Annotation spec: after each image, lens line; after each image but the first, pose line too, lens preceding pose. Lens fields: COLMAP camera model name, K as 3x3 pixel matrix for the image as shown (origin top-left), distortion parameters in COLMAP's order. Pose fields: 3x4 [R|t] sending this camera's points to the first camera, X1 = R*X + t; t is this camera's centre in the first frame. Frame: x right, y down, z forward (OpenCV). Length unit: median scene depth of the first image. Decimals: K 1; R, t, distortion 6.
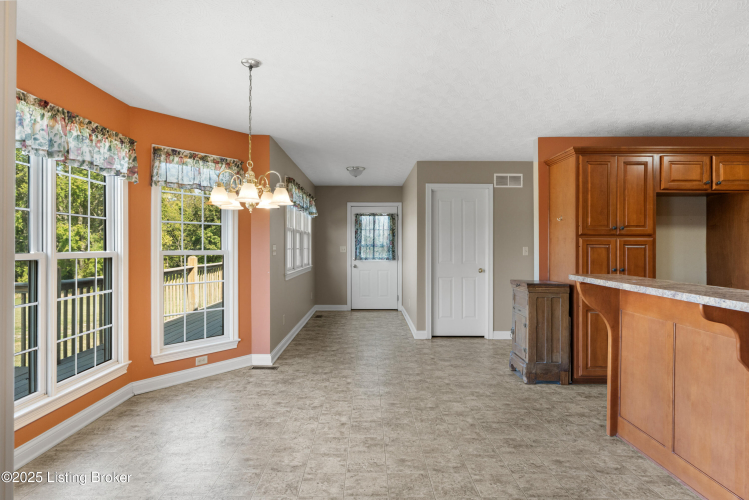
lens RADIAL K [[421.6, 0, 364.0], [0, 421.6, 245.4], [0, 0, 1]] dist [-0.003053, 0.002043]
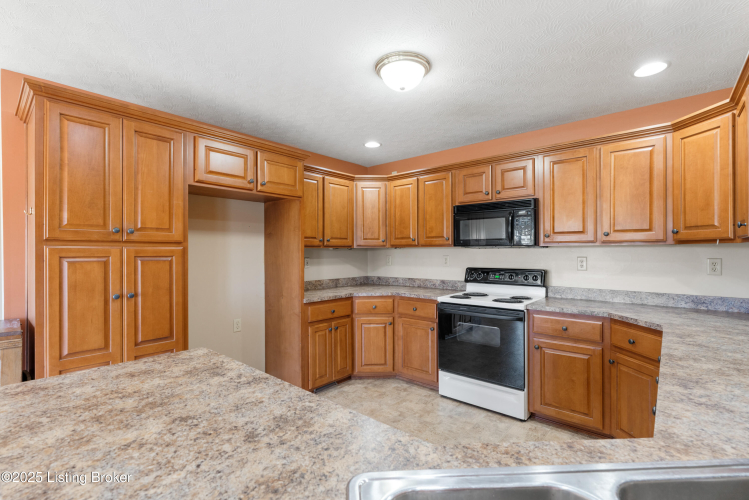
lens RADIAL K [[340.0, 0, 375.0], [0, 340.0, 252.9], [0, 0, 1]] dist [-0.002197, 0.000166]
pose [[0.644369, -0.005112, 0.764697, 0.454029], [0.003575, 0.999987, 0.003672, -0.008243], [-0.764706, 0.000367, 0.644379, 0.375679]]
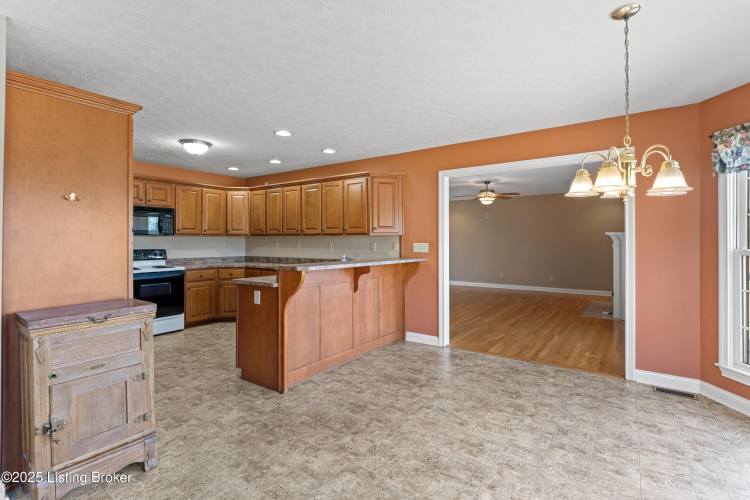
lens RADIAL K [[364.6, 0, 376.9], [0, 364.6, 238.4], [0, 0, 1]] dist [-0.002075, -0.000405]
pose [[-0.822729, -0.000908, 0.568433, -0.192782], [-0.002947, 0.999992, -0.002668, -0.006629], [-0.568426, -0.003870, -0.822725, 1.286797]]
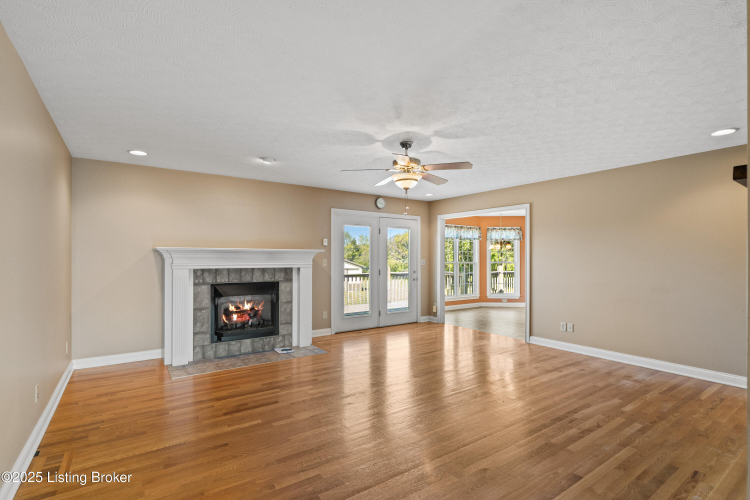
lens RADIAL K [[364.6, 0, 372.1], [0, 364.6, 255.4], [0, 0, 1]] dist [-0.002075, -0.000405]
pose [[0.584039, -0.007888, -0.811687, 1.143547], [-0.000978, 0.999945, -0.010421, -0.003048], [0.811725, 0.006880, 0.583999, -1.211749]]
